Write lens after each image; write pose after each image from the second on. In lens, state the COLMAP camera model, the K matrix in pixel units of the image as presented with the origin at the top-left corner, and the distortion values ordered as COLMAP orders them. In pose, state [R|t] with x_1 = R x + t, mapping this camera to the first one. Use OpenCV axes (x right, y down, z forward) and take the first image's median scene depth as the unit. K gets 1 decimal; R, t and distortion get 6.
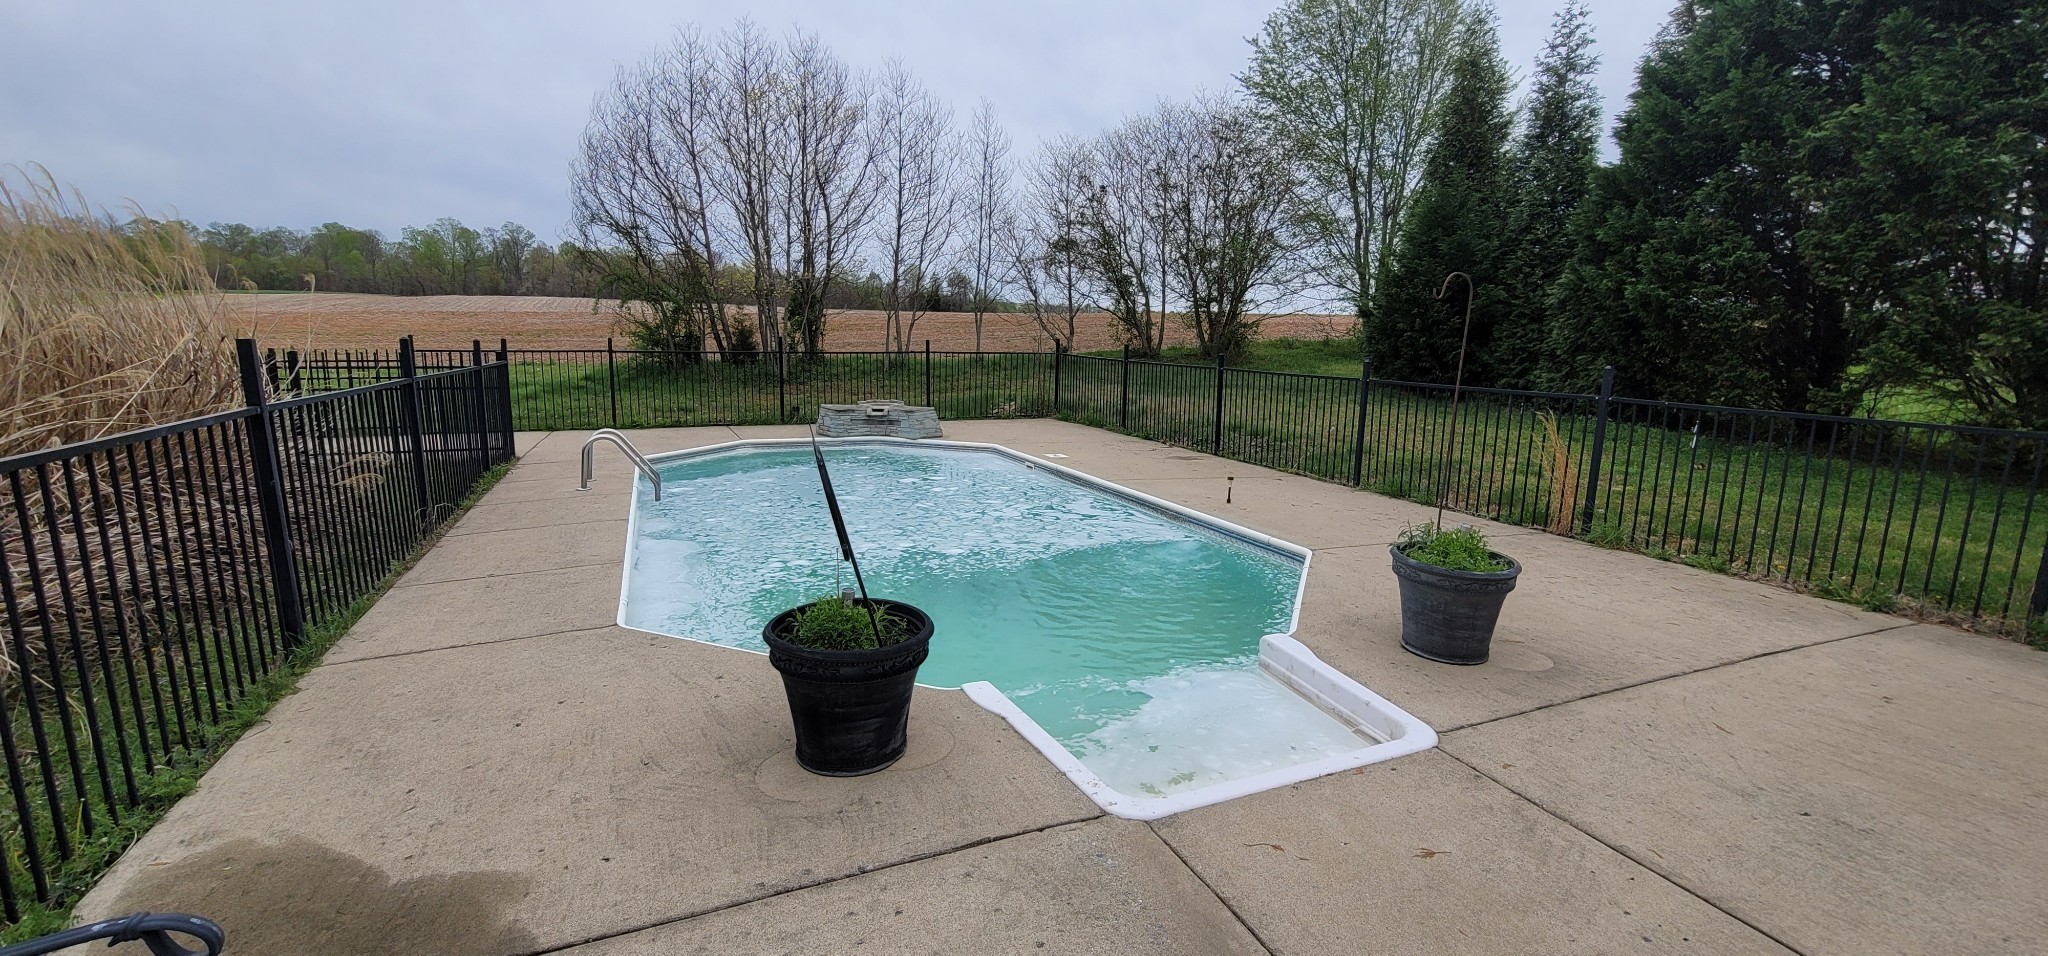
lens RADIAL K [[842.5, 0, 1030.2], [0, 842.5, 470.1], [0, 0, 1]] dist [-0.007965, 0.001292]
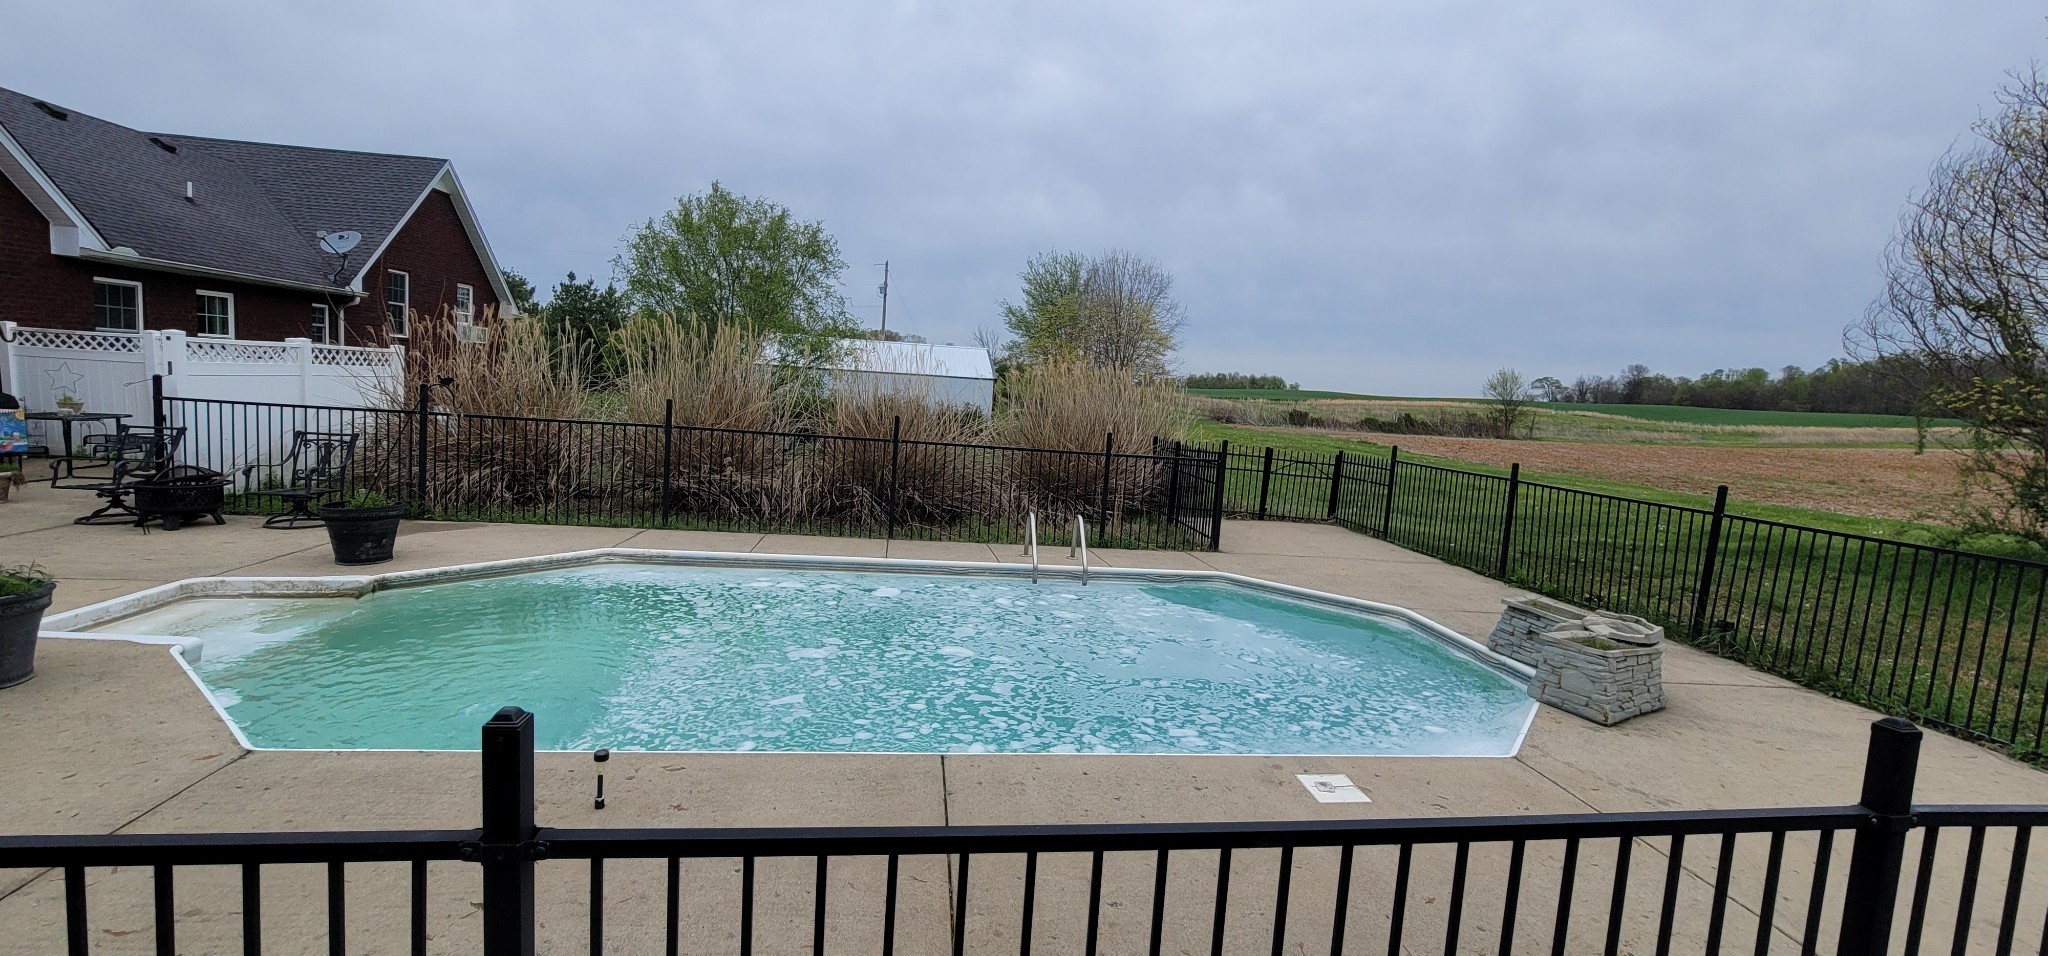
lens RADIAL K [[842.5, 0, 1030.2], [0, 842.5, 470.1], [0, 0, 1]] dist [-0.007965, 0.001292]
pose [[-0.275458, 0.058439, -0.959535, 0.376317], [-0.225654, 0.966331, 0.123633, -0.152921], [0.934453, 0.250578, -0.252996, 0.820437]]
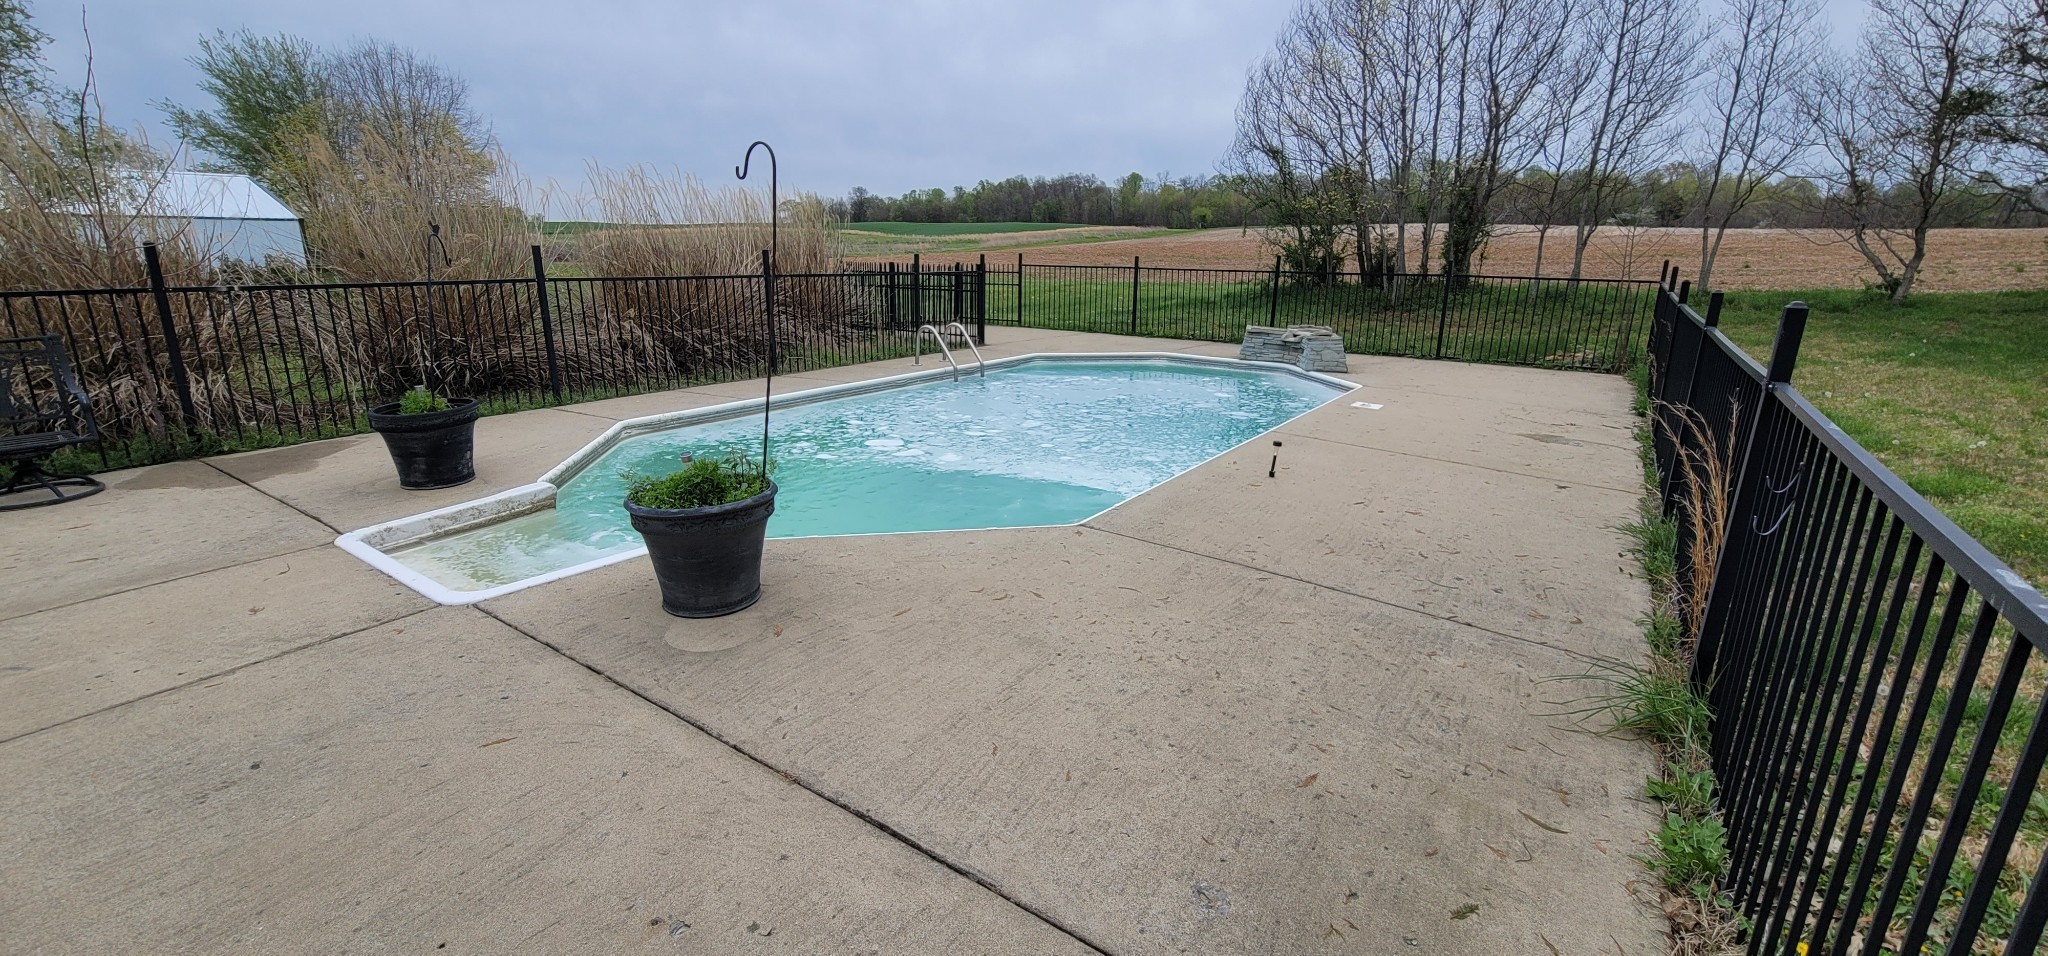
lens RADIAL K [[842.5, 0, 1030.2], [0, 842.5, 470.1], [0, 0, 1]] dist [-0.007965, 0.001292]
pose [[0.517065, 0.209442, -0.829926, 0.466628], [-0.141424, 0.977179, 0.158492, -0.033285], [0.844182, 0.035421, 0.534886, 0.280575]]
